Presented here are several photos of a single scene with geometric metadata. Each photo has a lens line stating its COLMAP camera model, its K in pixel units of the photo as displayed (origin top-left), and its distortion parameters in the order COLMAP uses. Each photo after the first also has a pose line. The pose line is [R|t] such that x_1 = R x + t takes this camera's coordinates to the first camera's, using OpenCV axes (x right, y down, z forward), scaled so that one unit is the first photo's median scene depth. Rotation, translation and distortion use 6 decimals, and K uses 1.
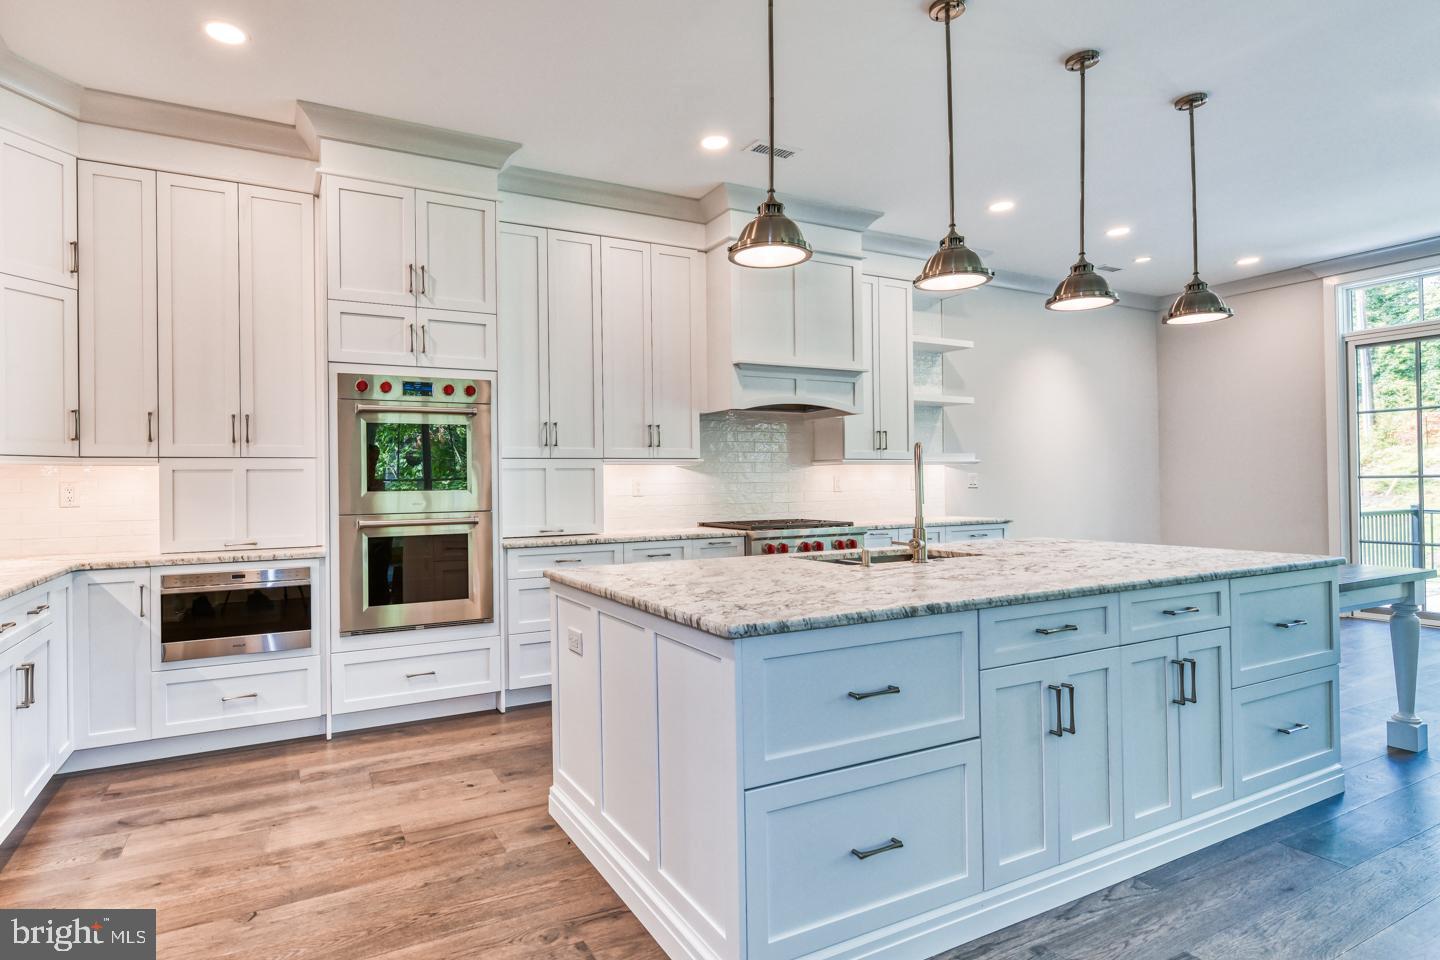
lens RADIAL K [[743.5, 0, 647.2], [0, 743.5, 479.7], [0, 0, 1]] dist [-0.000788, -0.000036]
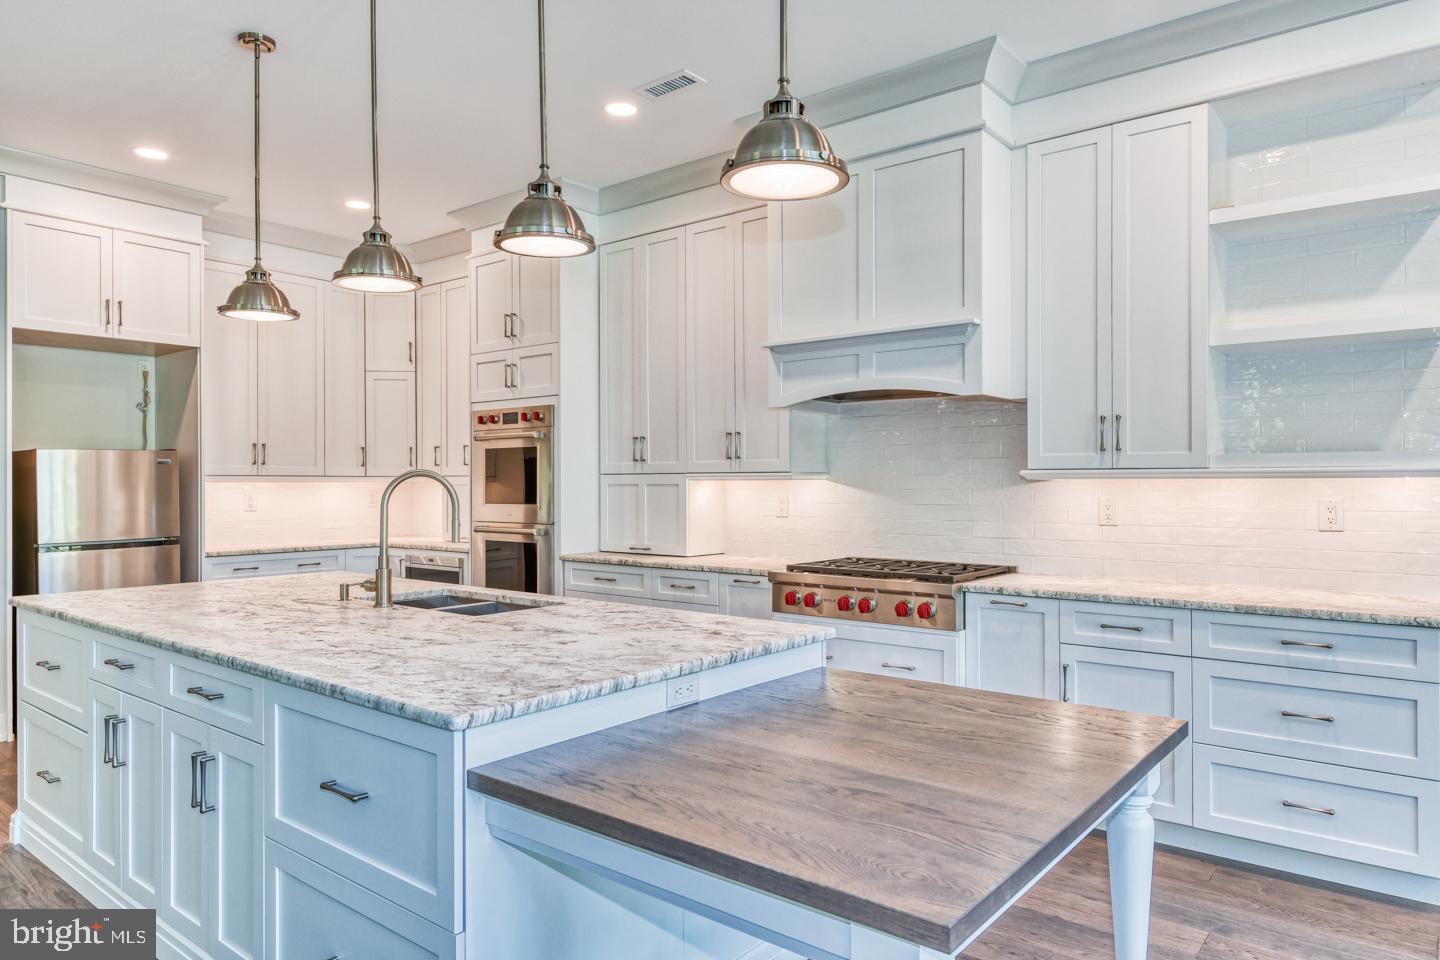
lens RADIAL K [[910.7, 0, 720.0], [0, 910.7, 480.0], [0, 0, 1]] dist [0.002799, 0.000479]
pose [[0.420209, 0.009557, -0.907377, 1.145799], [-0.000153, 0.999945, 0.010461, -0.038402], [0.907427, -0.004258, 0.420188, 0.687390]]
